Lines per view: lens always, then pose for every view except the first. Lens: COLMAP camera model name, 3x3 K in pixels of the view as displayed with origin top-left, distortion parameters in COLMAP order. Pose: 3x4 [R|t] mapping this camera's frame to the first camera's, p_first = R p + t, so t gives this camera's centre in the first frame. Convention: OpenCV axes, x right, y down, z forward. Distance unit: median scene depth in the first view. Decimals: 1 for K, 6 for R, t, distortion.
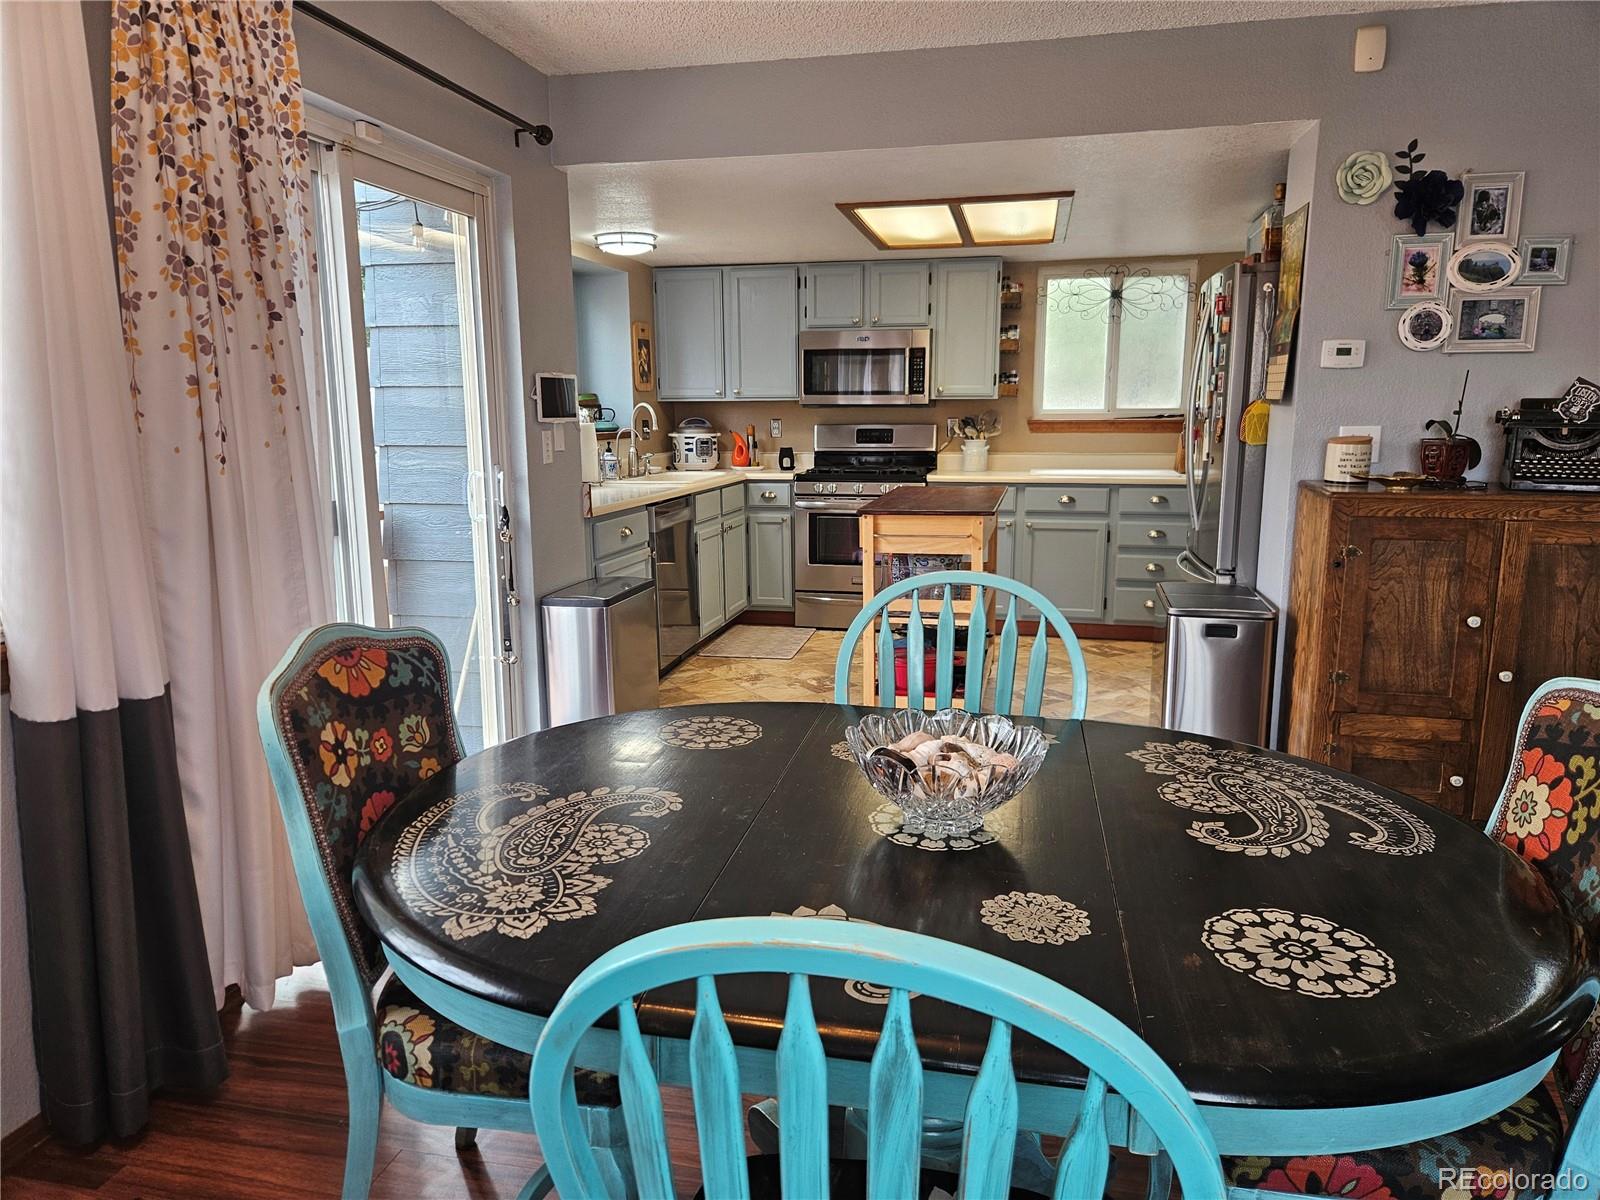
lens RADIAL K [[1070.6, 0, 804.0], [0, 1070.6, 599.0], [0, 0, 1]] dist [0.065944, -0.049349]
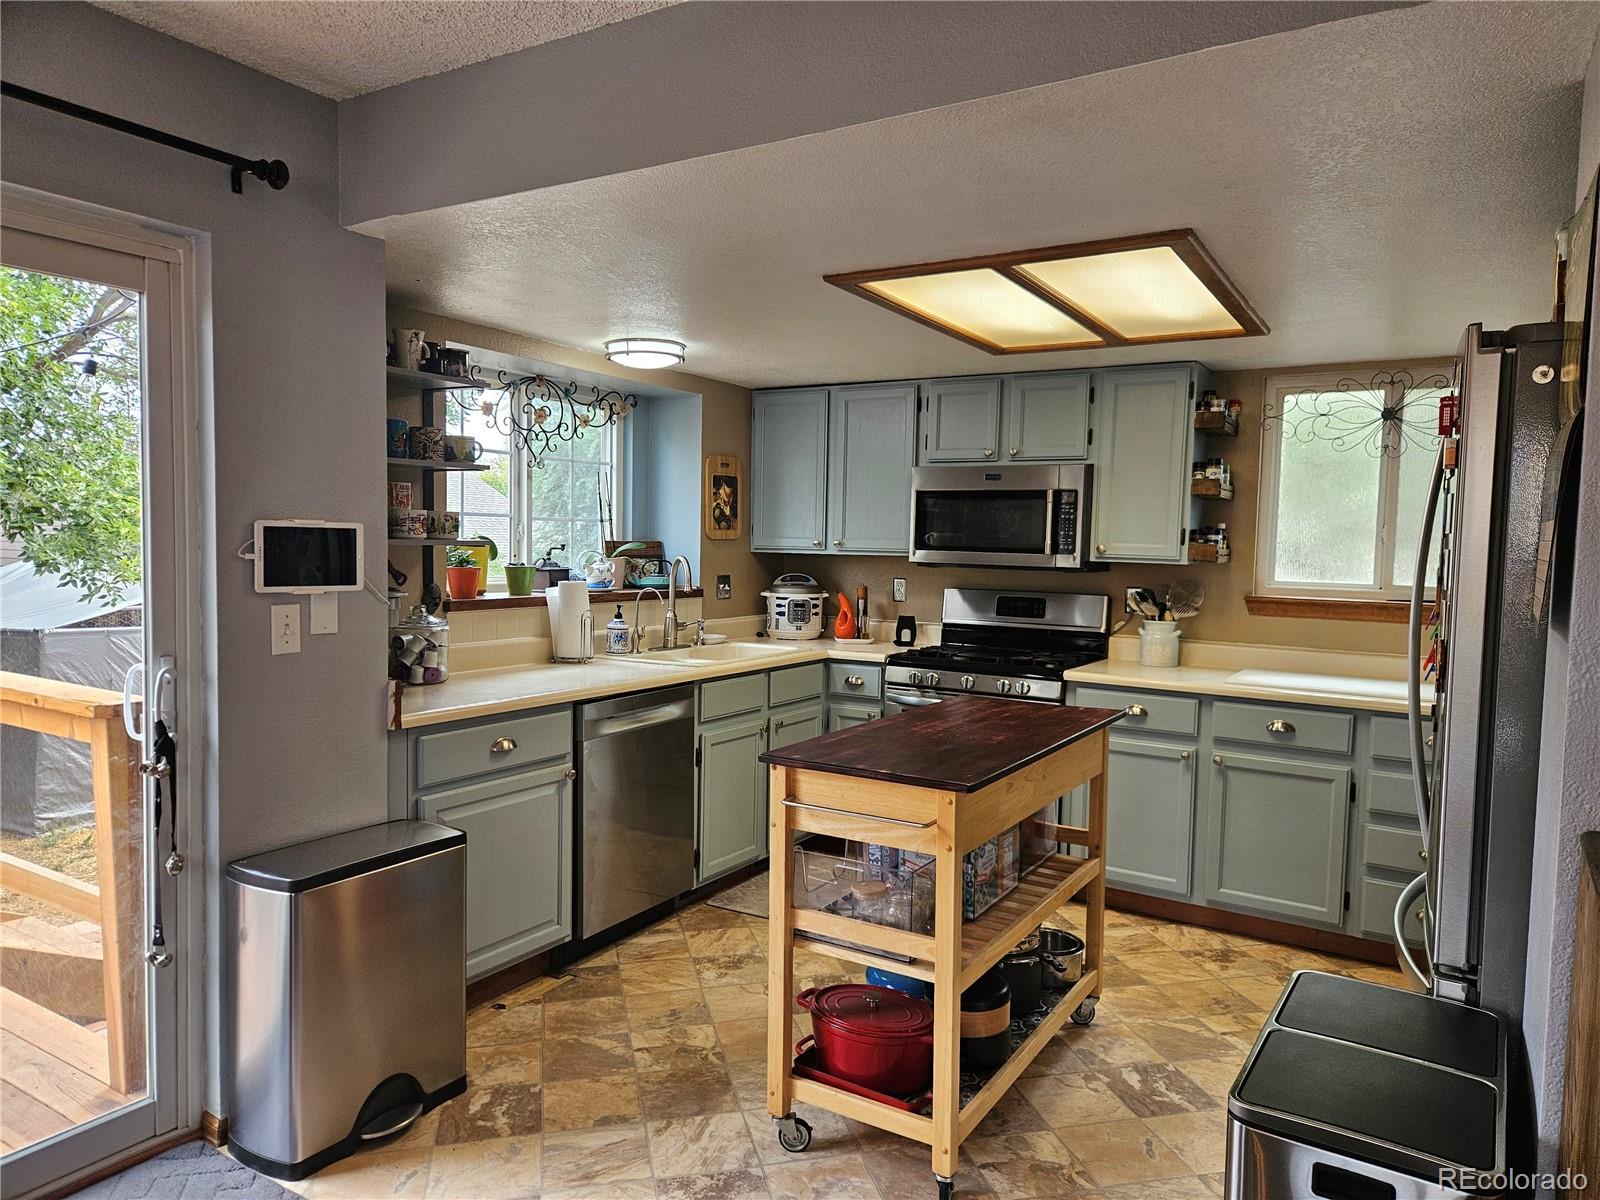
lens RADIAL K [[1070.6, 0, 804.5], [0, 1070.6, 606.4], [0, 0, 1]] dist [0.065944, -0.049349]
pose [[0.946346, 0.046920, -0.319731, 0.168124], [-0.084260, 0.991005, -0.103966, -0.067942], [0.311977, 0.125328, 0.941787, 0.282360]]
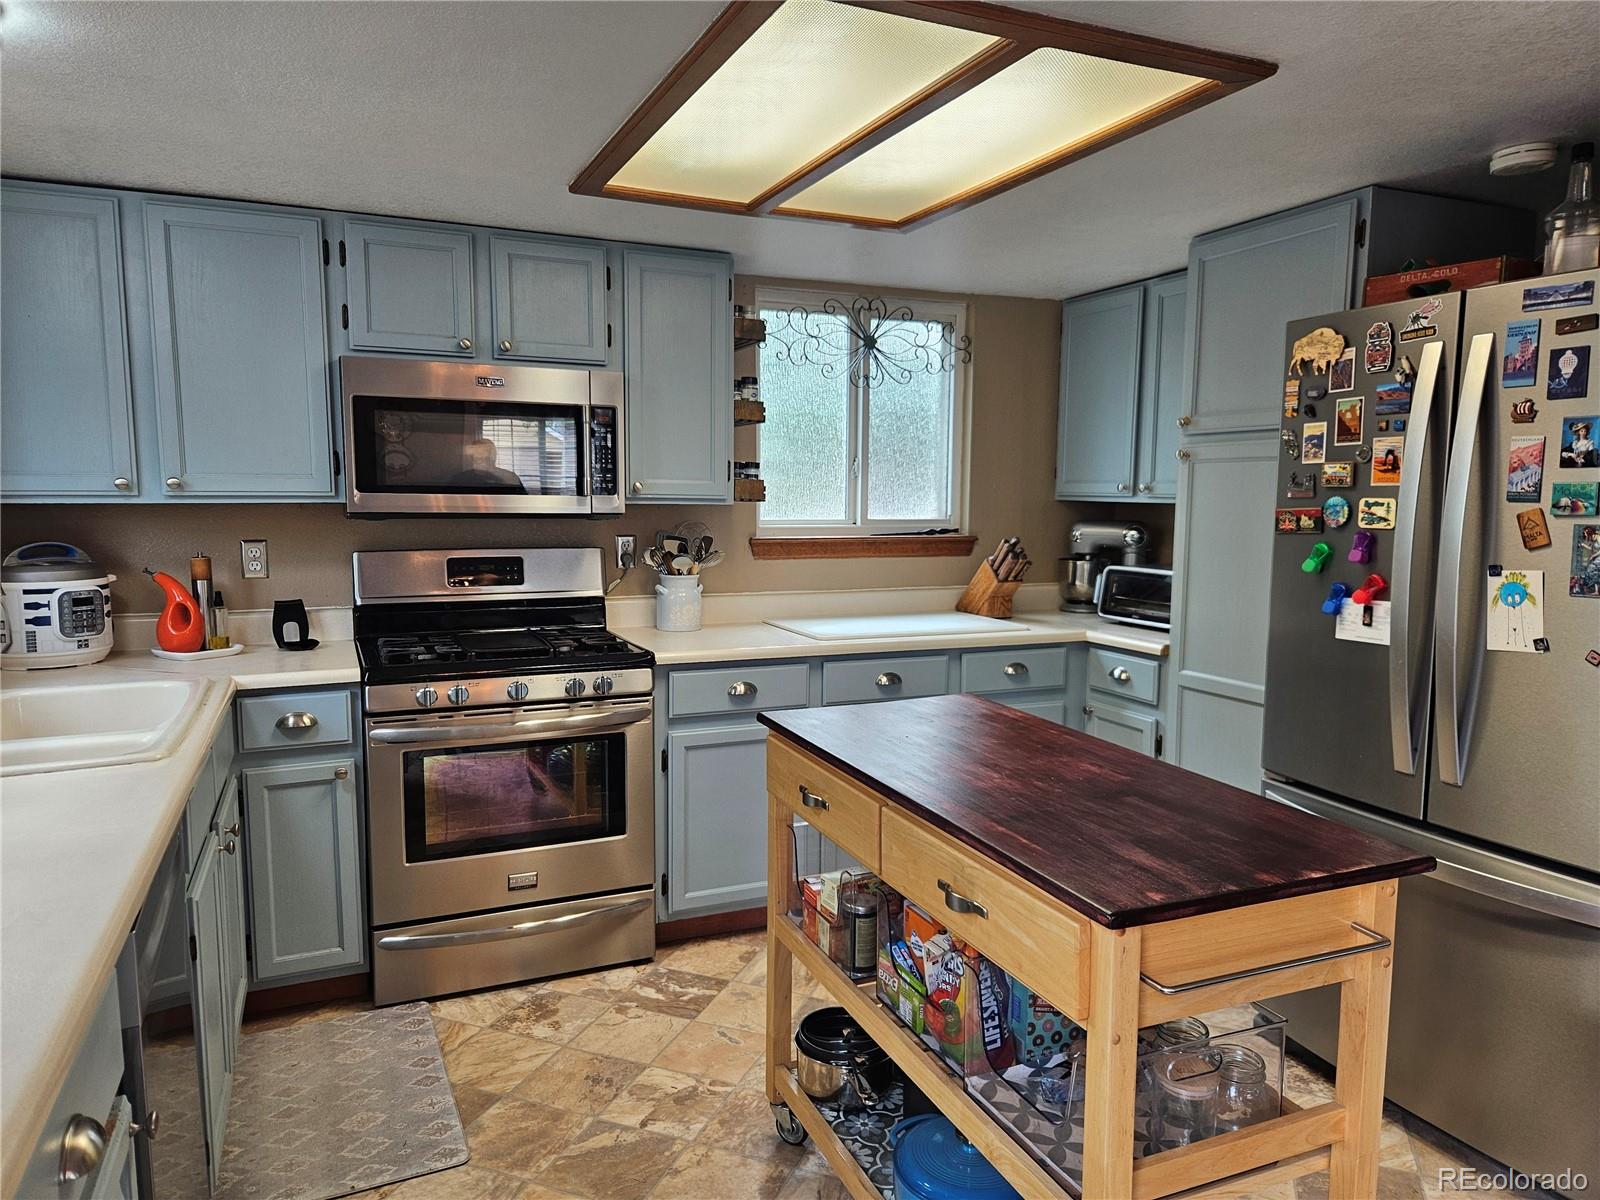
lens RADIAL K [[1070.6, 0, 796.1], [0, 1070.6, 605.9], [0, 0, 1]] dist [0.065944, -0.049349]
pose [[0.807855, -0.053989, 0.586903, -0.124146], [0.094566, 0.994768, -0.038659, -0.107084], [-0.581745, 0.086731, 0.808734, 0.523661]]
